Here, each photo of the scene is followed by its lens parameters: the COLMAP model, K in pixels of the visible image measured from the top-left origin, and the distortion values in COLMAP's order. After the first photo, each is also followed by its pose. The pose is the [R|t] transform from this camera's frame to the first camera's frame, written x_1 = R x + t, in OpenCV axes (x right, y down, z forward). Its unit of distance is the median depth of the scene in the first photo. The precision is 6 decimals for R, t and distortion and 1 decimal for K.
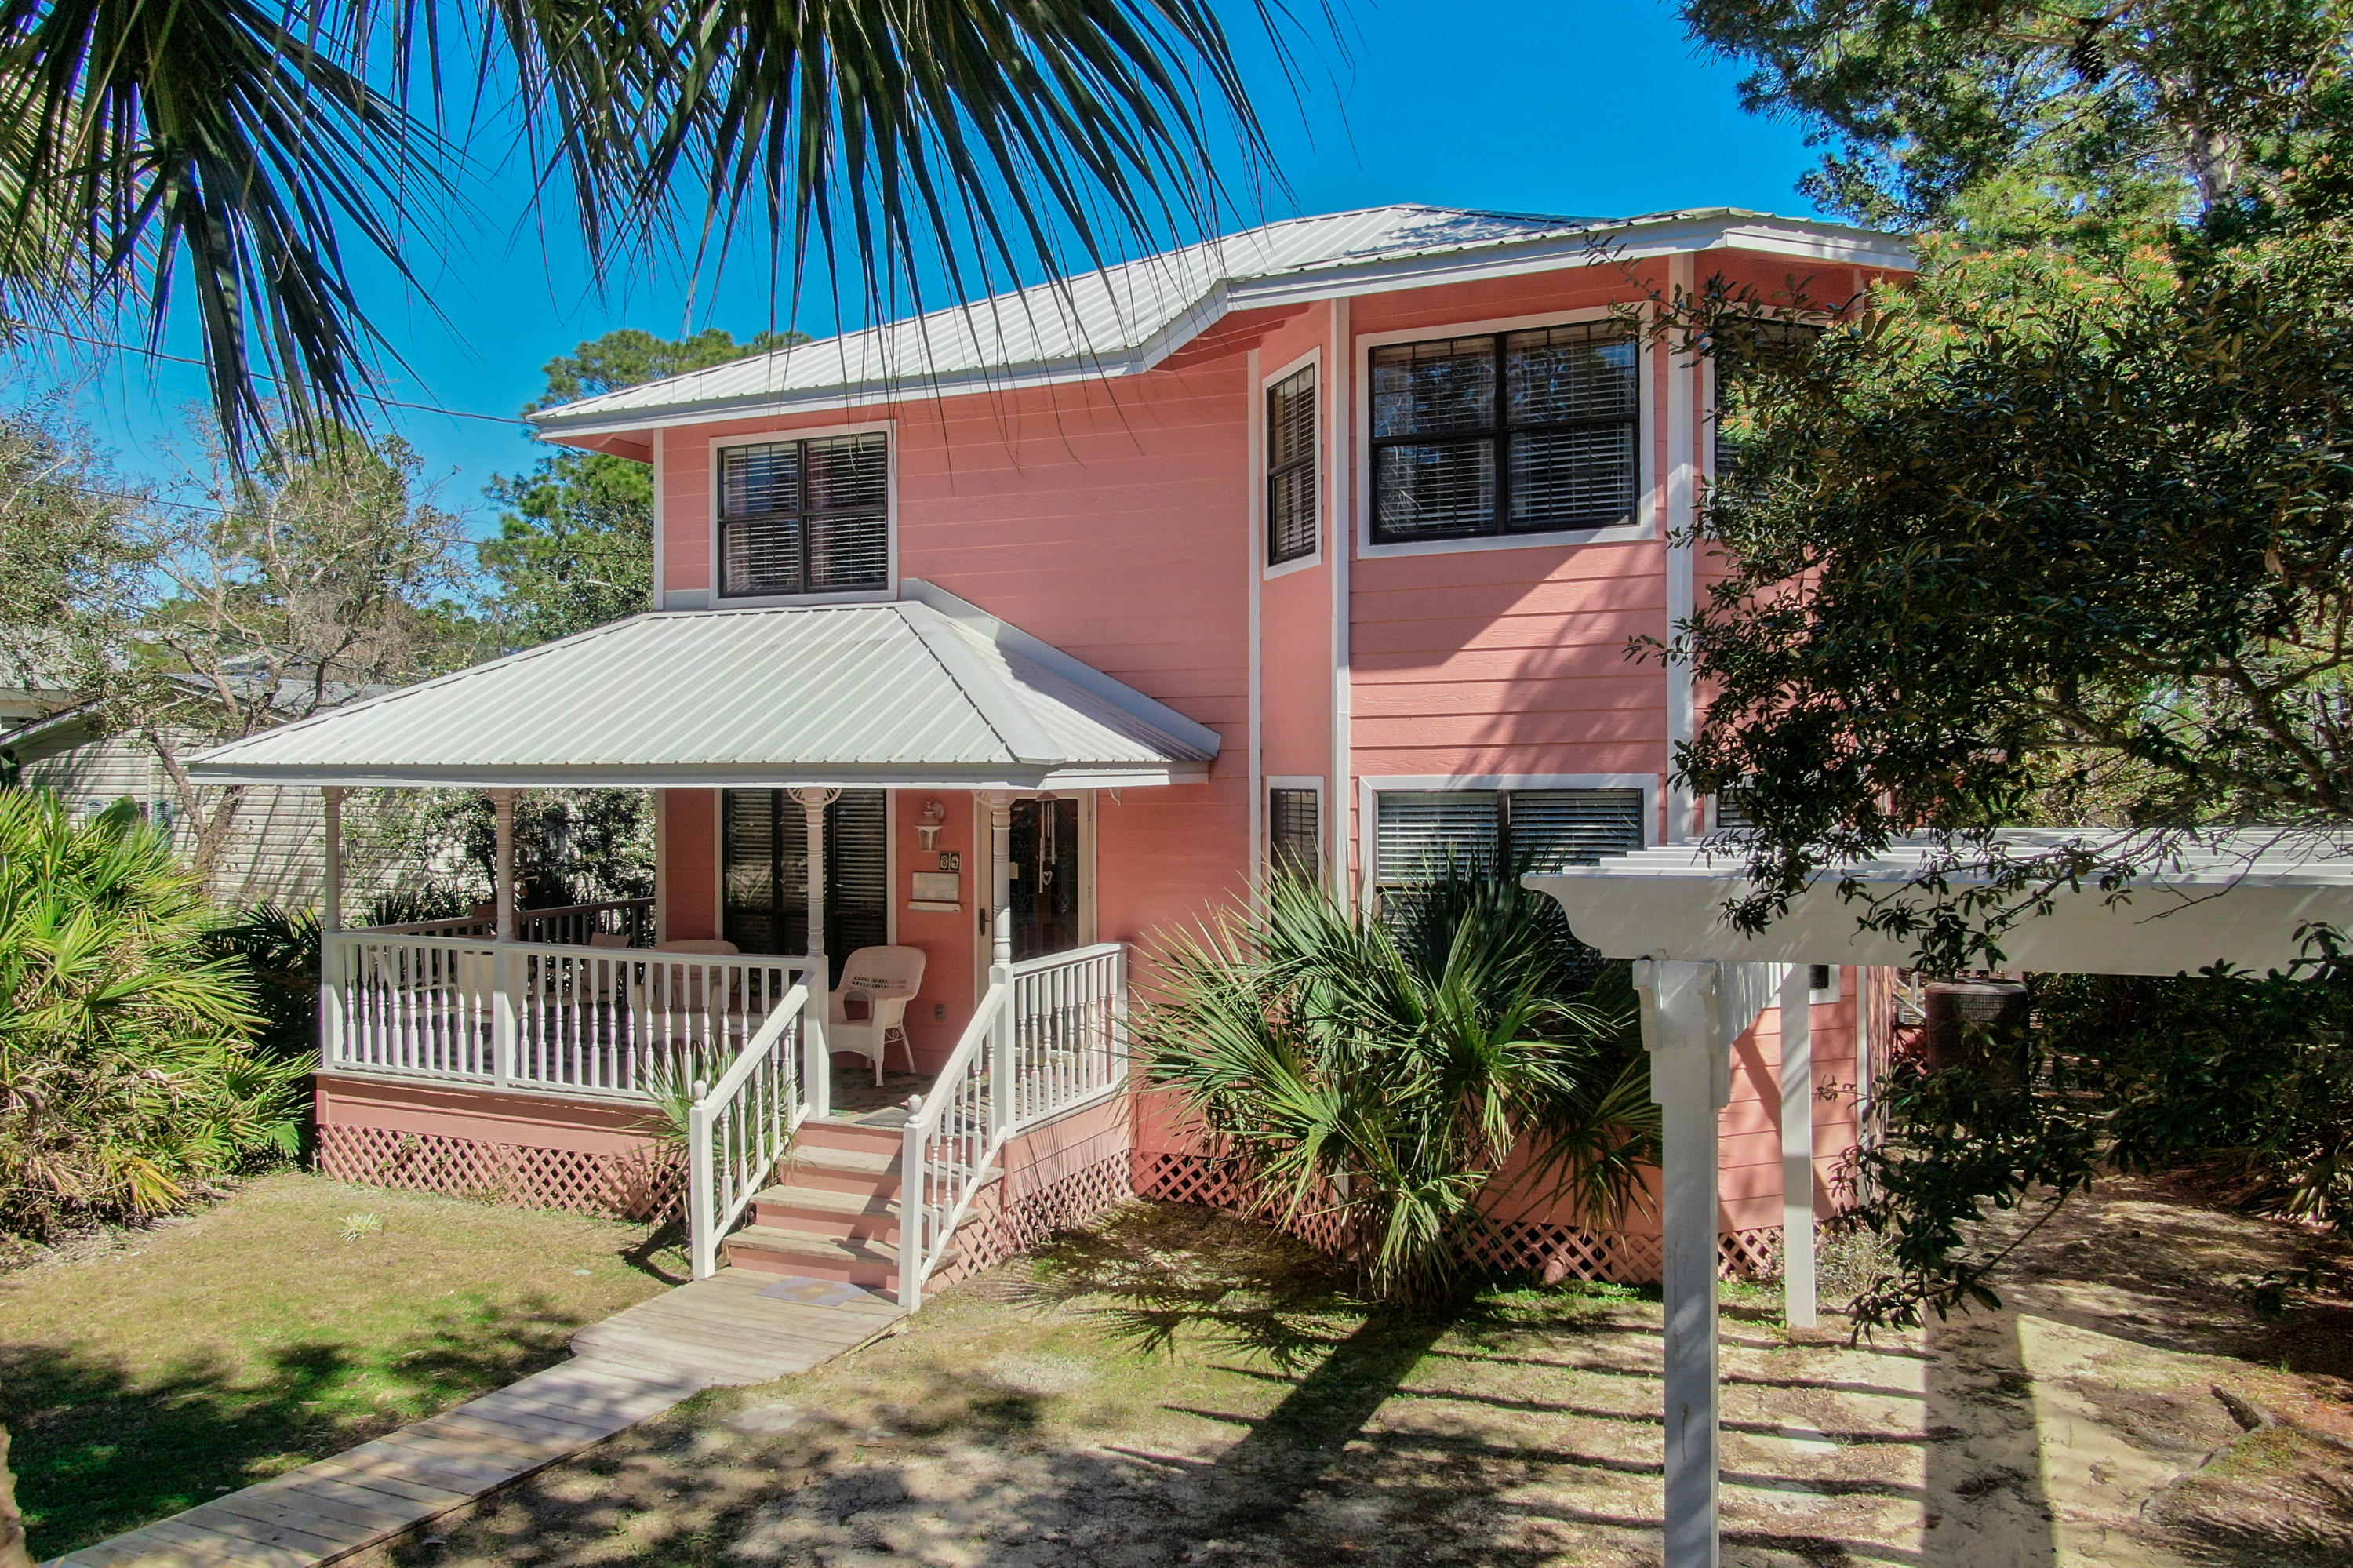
lens RADIAL K [[1670.2, 0, 1176.5], [0, 1670.2, 784.0], [0, 0, 1]] dist [0.073071, -0.097507]
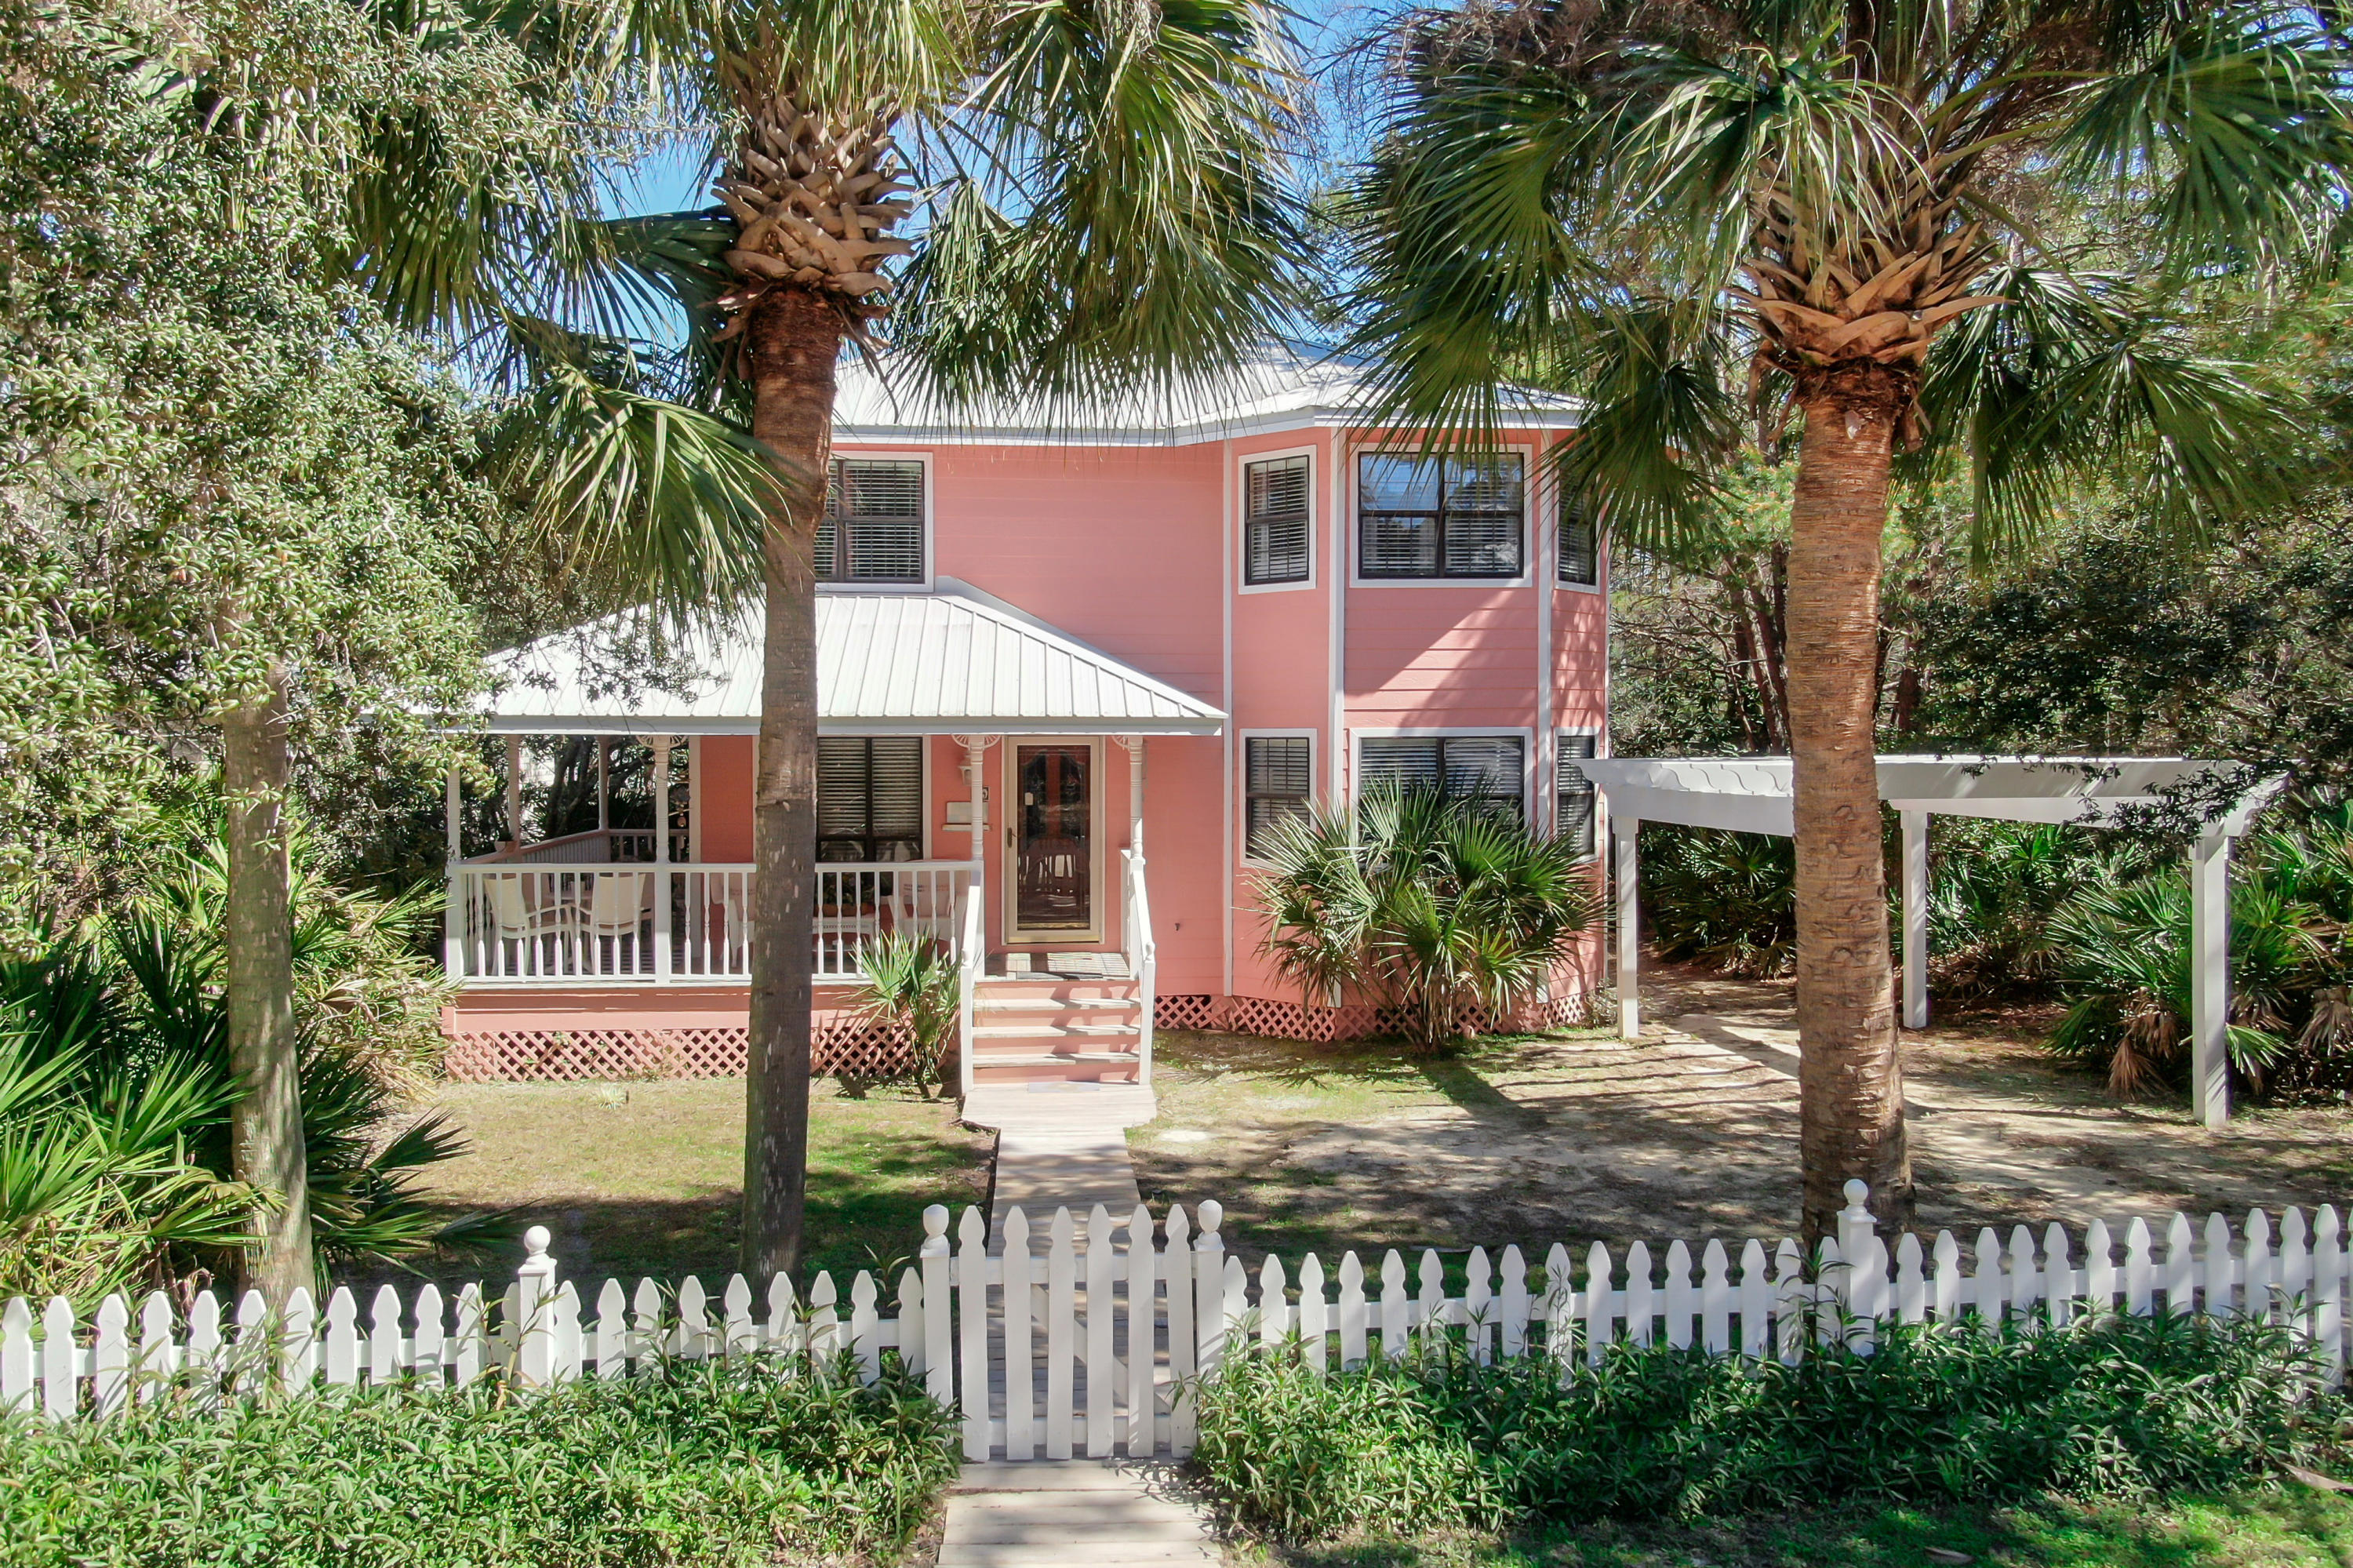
lens RADIAL K [[1670.2, 0, 1176.5], [0, 1670.2, 784.0], [0, 0, 1]] dist [0.073071, -0.097507]
pose [[0.861090, -0.007209, 0.508401, -0.690832], [-0.000487, 0.999887, 0.015004, 0.020263], [-0.508452, -0.013167, 0.860990, -0.211979]]
